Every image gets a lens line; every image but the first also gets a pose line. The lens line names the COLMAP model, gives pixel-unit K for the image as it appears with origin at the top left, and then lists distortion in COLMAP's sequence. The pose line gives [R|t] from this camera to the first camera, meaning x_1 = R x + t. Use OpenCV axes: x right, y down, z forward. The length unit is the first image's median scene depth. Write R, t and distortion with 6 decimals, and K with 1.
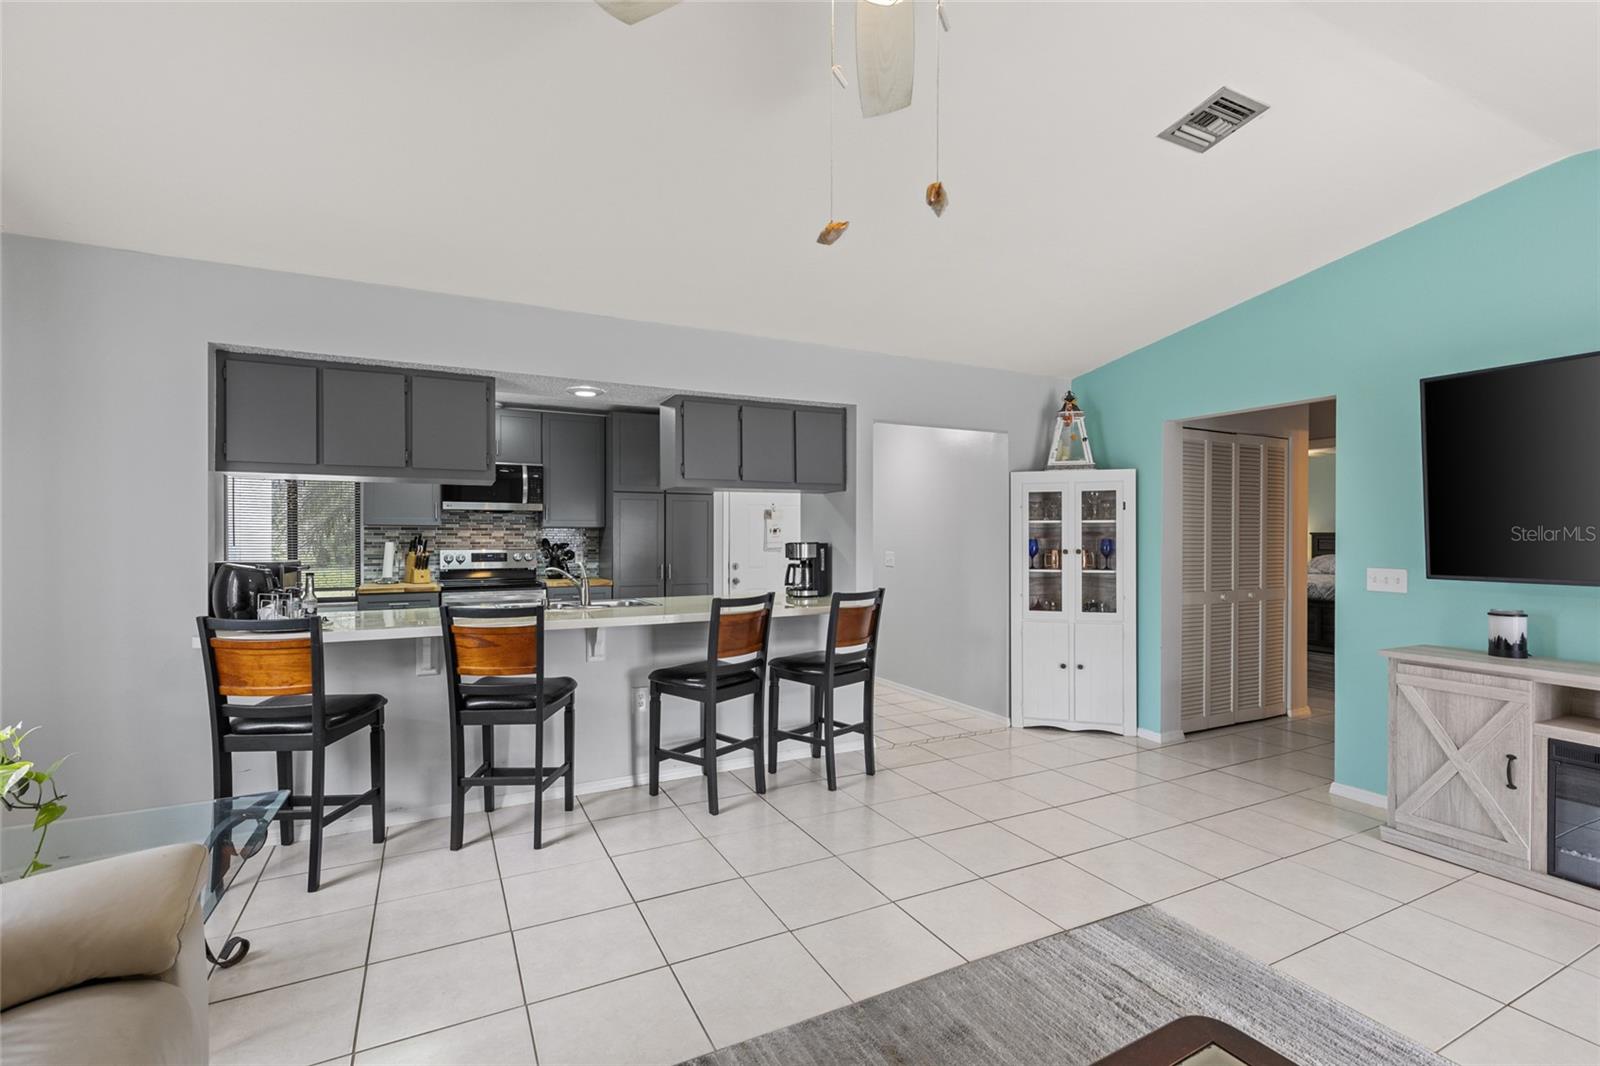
lens RADIAL K [[717.2, 0, 798.9], [0, 717.2, 532.5], [0, 0, 1]] dist [0.003615, -0.000645]
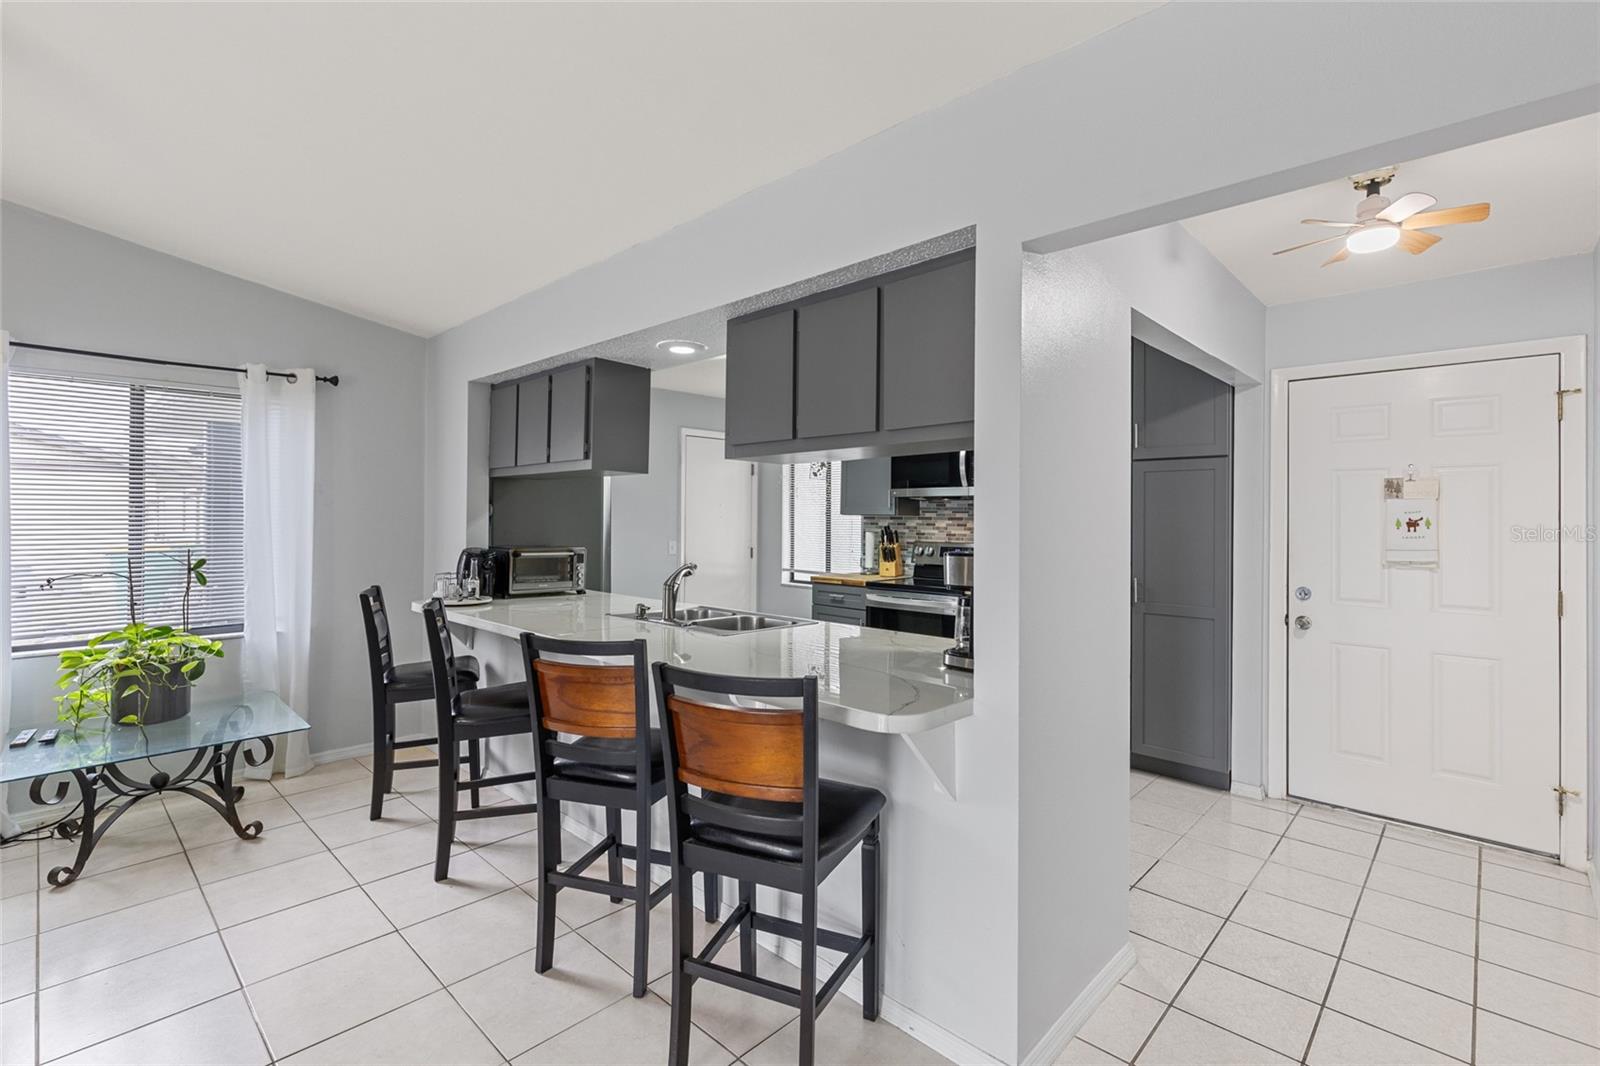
lens RADIAL K [[725.5, 0, 789.6], [0, 725.5, 514.3], [0, 0, 1]] dist [0.002429, 0.000175]
pose [[0.325191, -0.002134, -0.945646, 0.402352], [-0.002153, 0.999993, -0.002997, -0.009023], [0.945646, 0.003010, 0.325184, 0.705830]]
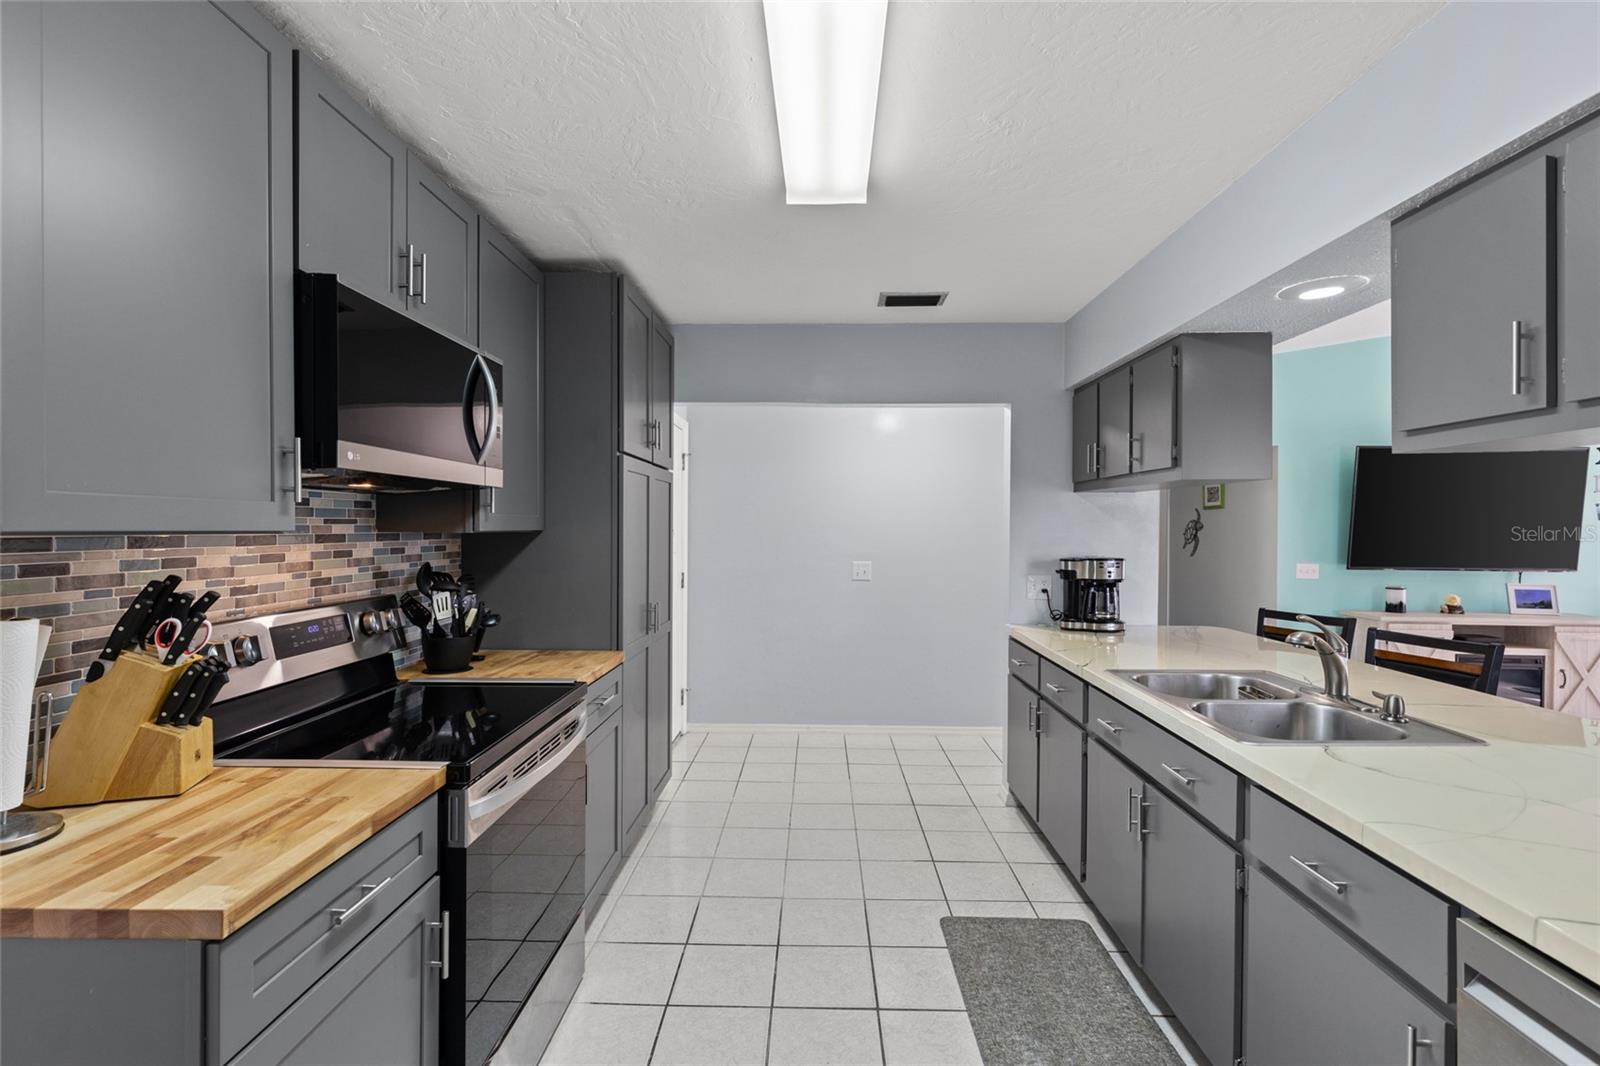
lens RADIAL K [[717.2, 0, 798.9], [0, 717.2, 532.5], [0, 0, 1]] dist [0.003615, -0.000645]
pose [[0.483297, -0.004628, 0.875444, -0.777330], [-0.009376, 0.999901, 0.010462, -0.016645], [-0.875406, -0.013264, 0.483206, 0.889960]]
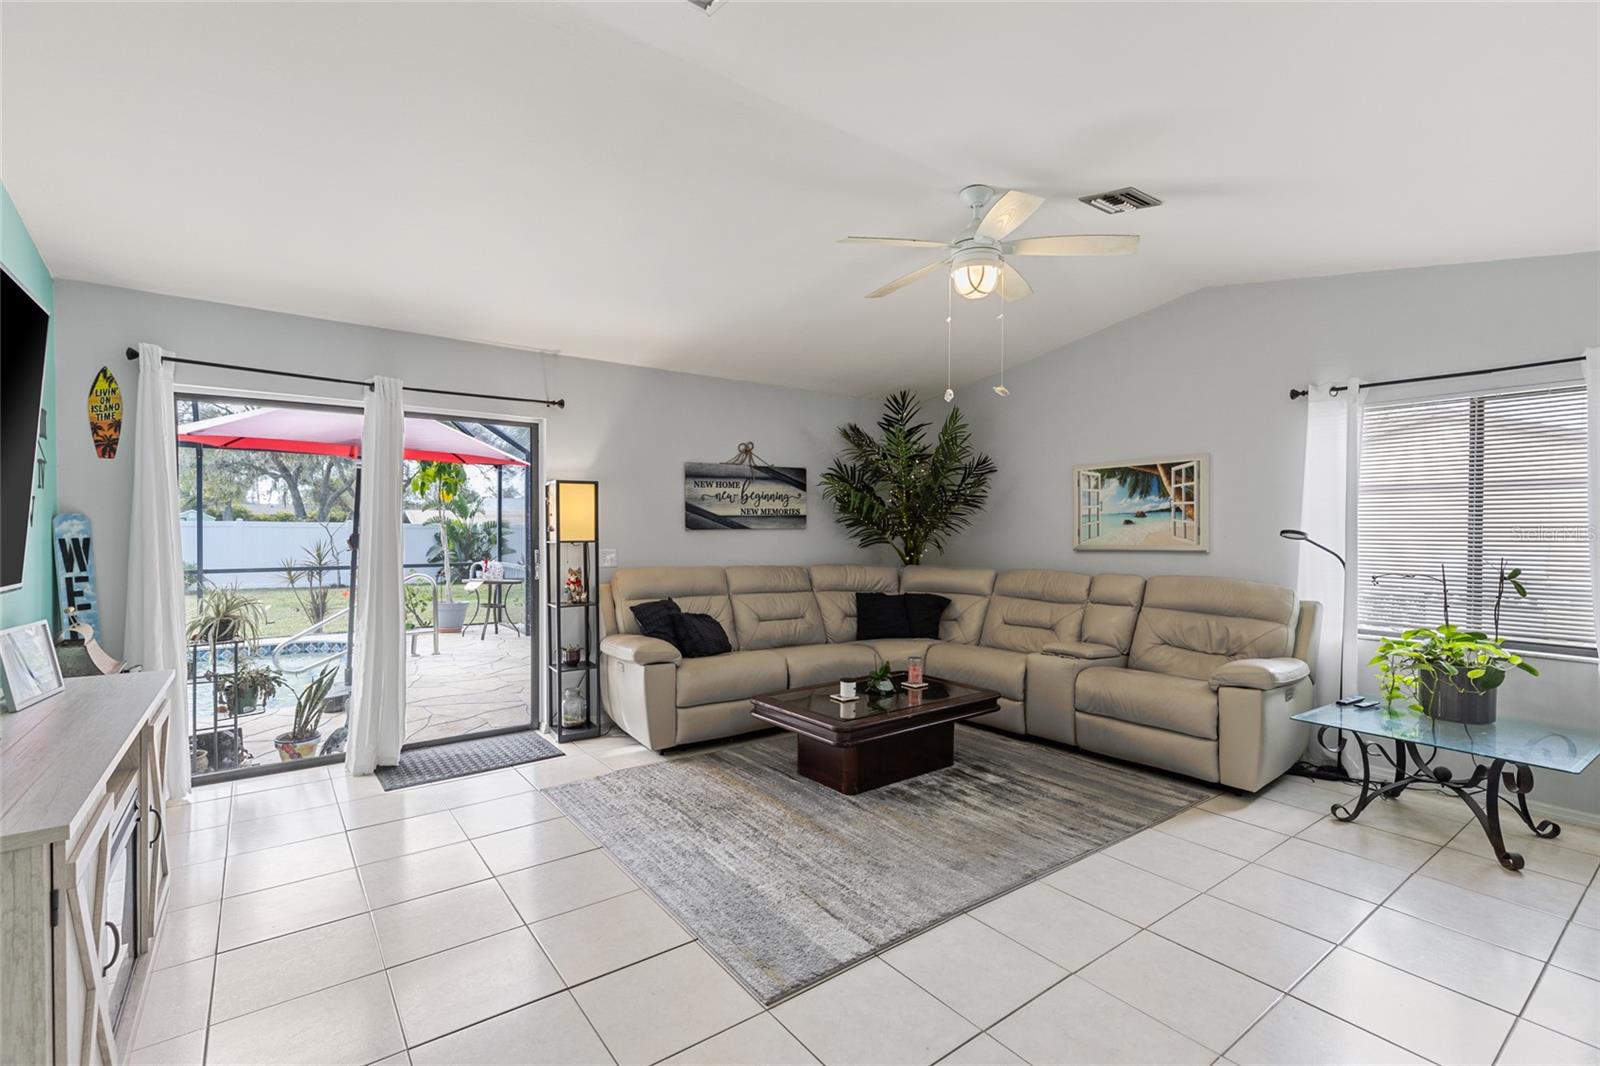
lens RADIAL K [[717.2, 0, 798.9], [0, 717.2, 532.5], [0, 0, 1]] dist [0.003615, -0.000645]
pose [[-0.985673, -0.005305, -0.168583, 0.315976], [-0.006281, 0.999966, 0.005261, 0.000975], [0.168549, 0.006245, -0.985673, 0.948956]]
